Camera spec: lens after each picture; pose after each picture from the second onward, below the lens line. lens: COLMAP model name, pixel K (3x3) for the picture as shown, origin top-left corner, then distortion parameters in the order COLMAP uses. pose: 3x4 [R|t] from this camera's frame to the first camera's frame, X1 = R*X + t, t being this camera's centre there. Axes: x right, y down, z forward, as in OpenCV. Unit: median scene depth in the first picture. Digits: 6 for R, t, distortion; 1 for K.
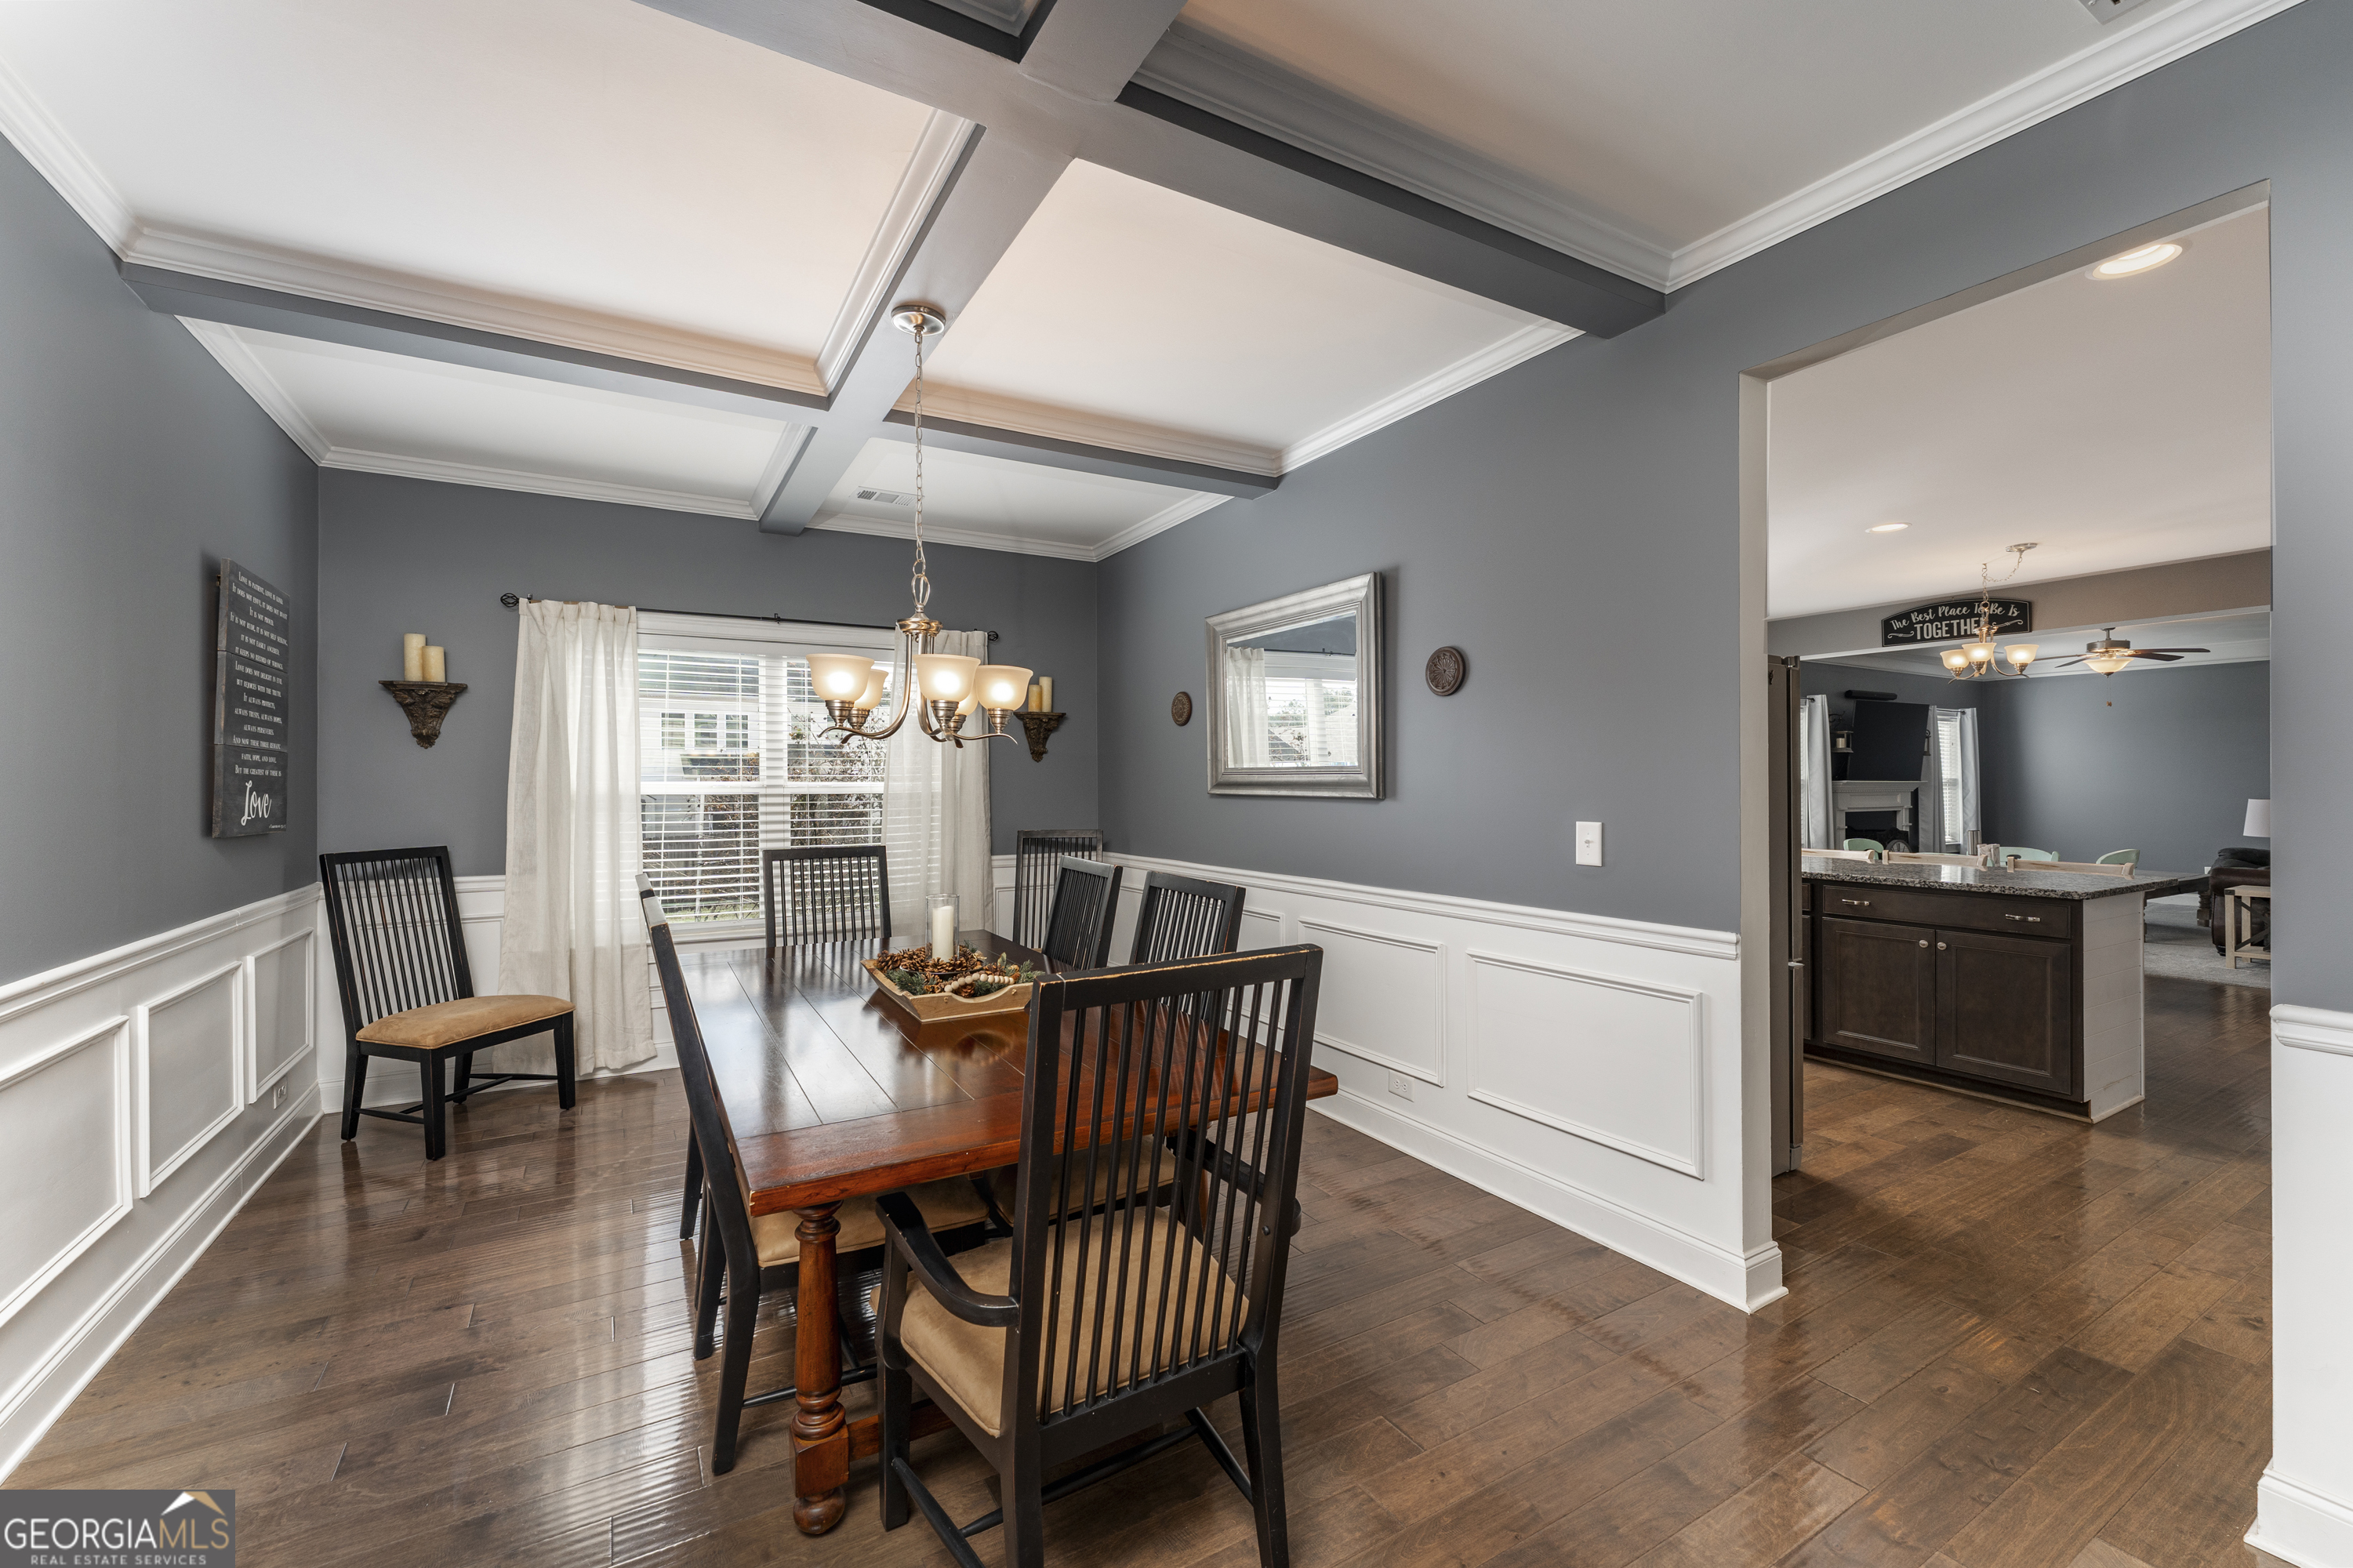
lens RADIAL K [[938.4, 0, 1176.5], [0, 938.4, 784.0], [0, 0, 1]] dist [0.001781, 0.000051]
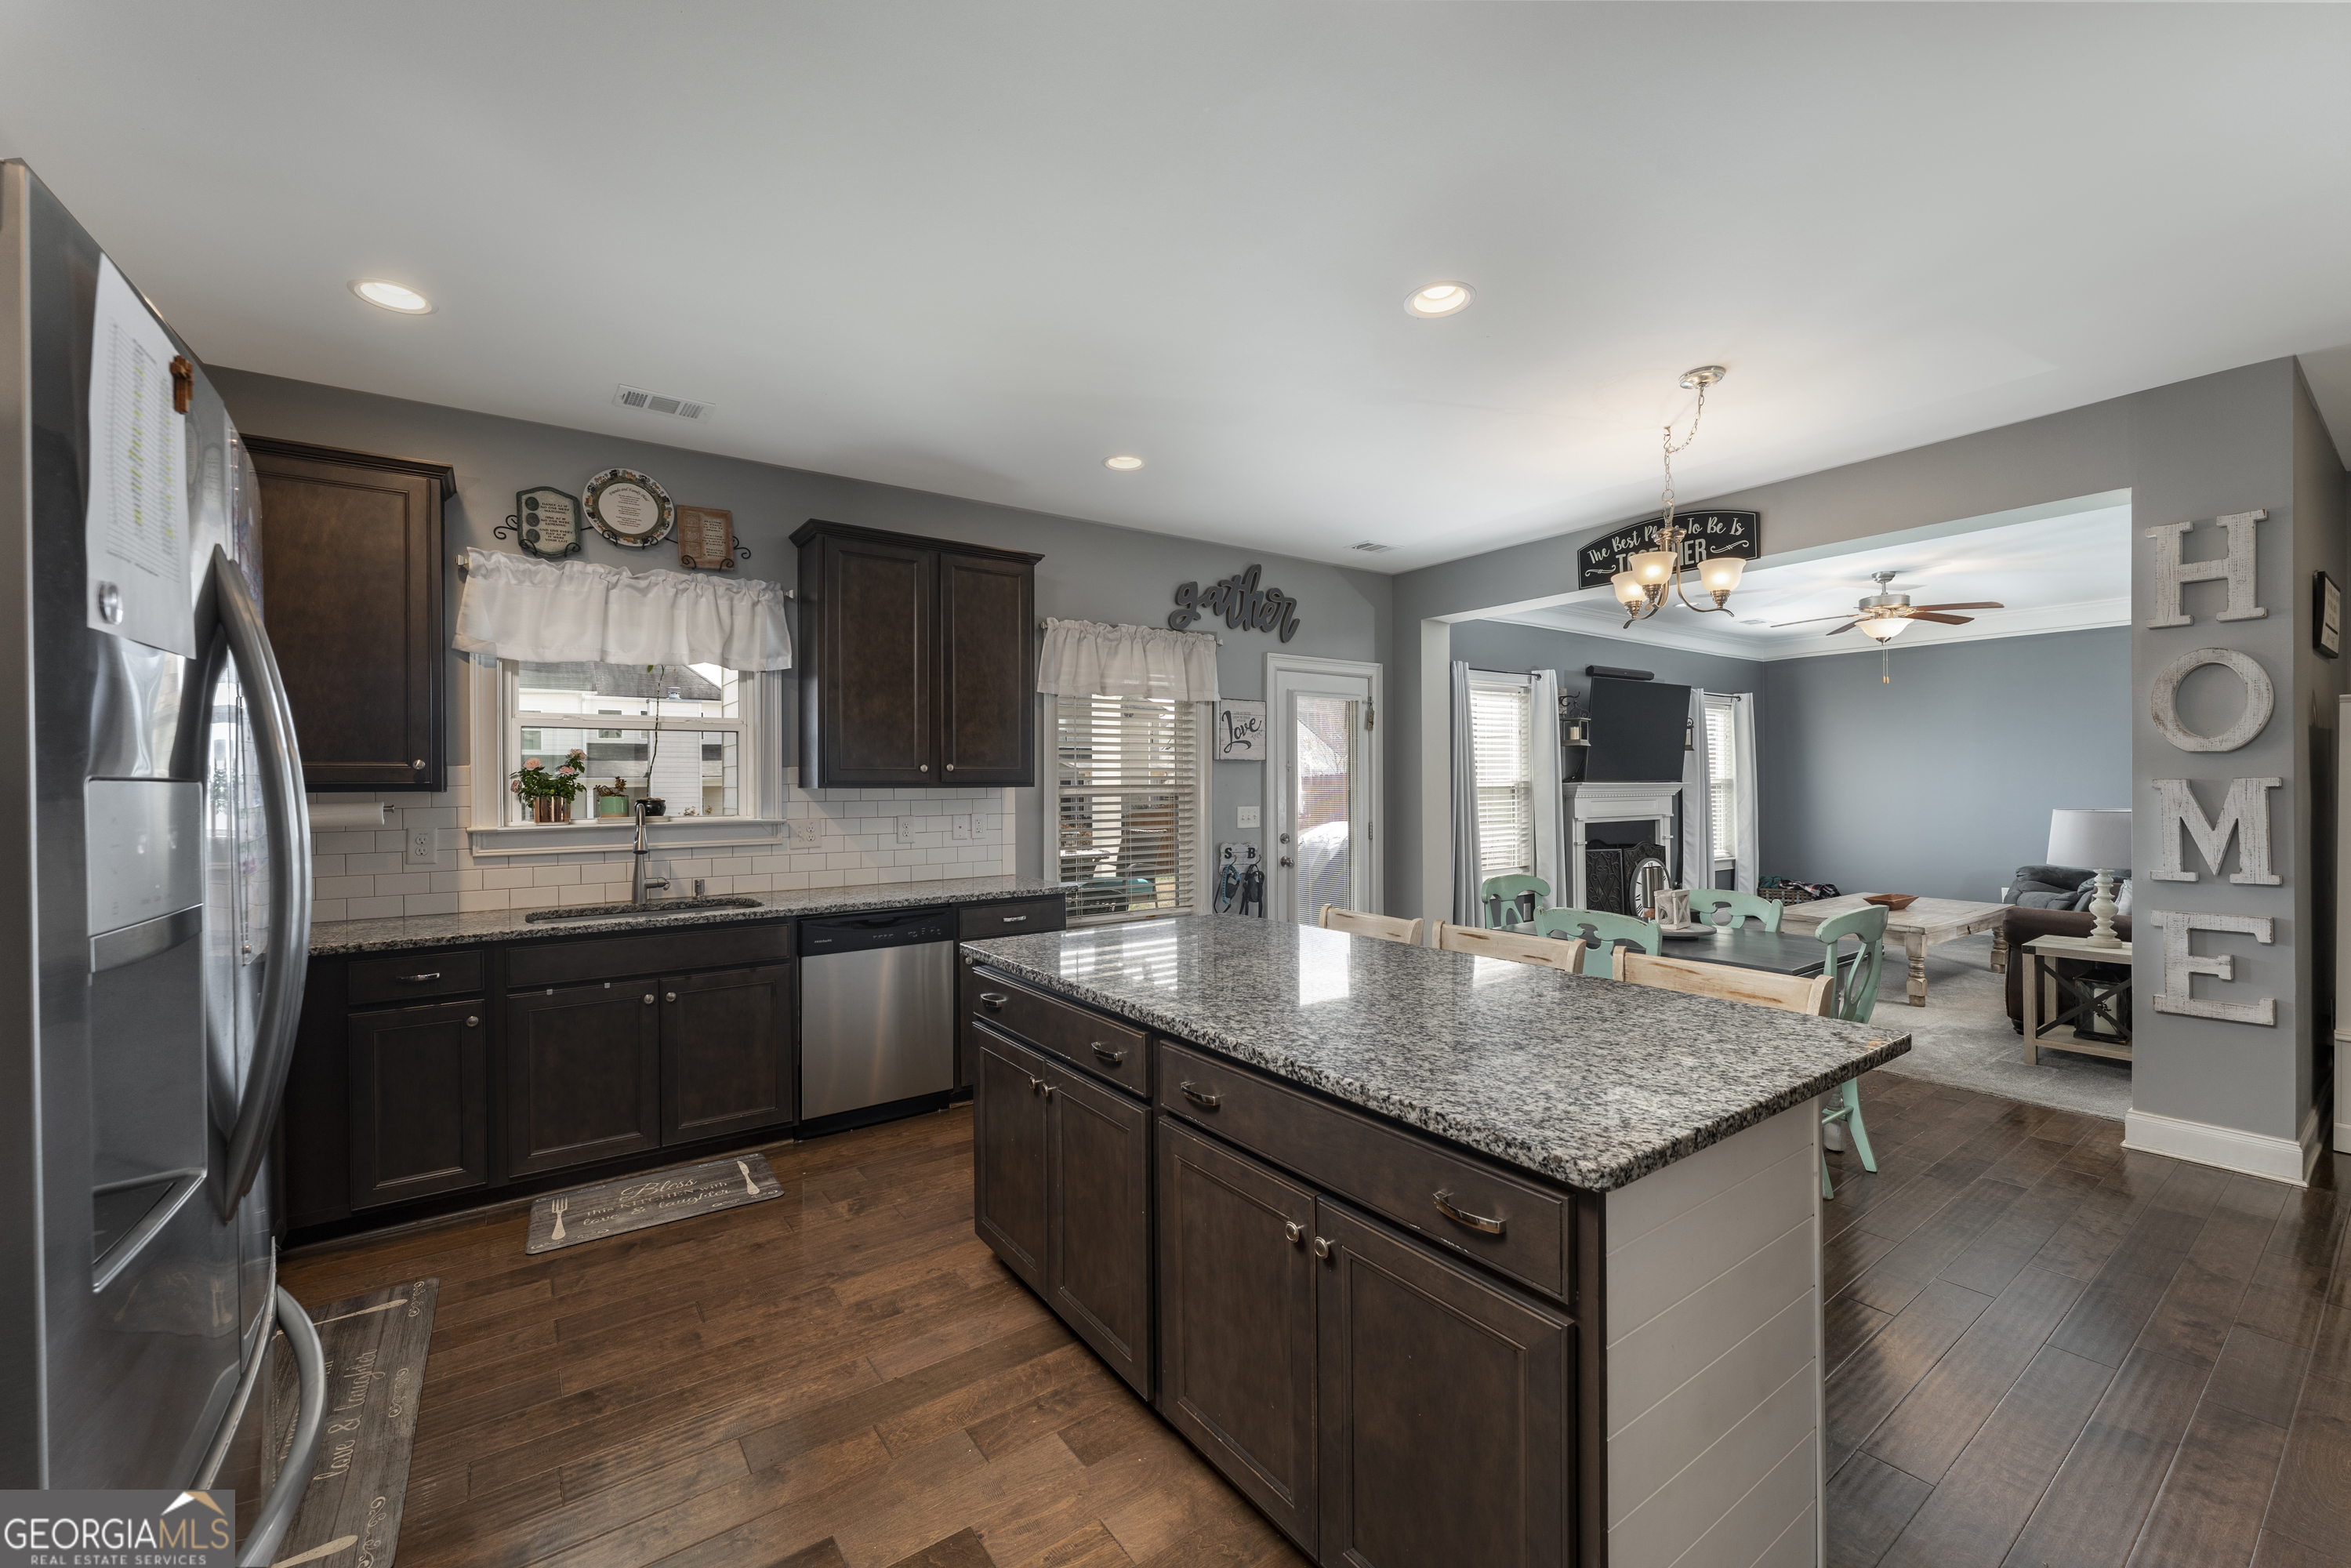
lens RADIAL K [[937.7, 0, 1175.5], [0, 937.7, 784.0], [0, 0, 1]] dist [0.001781, 0.000051]
pose [[0.994340, -0.000940, 0.106244, 0.387408], [0.000949, 1.000000, -0.000032, -0.002696], [-0.106244, 0.000132, 0.994340, 0.348219]]
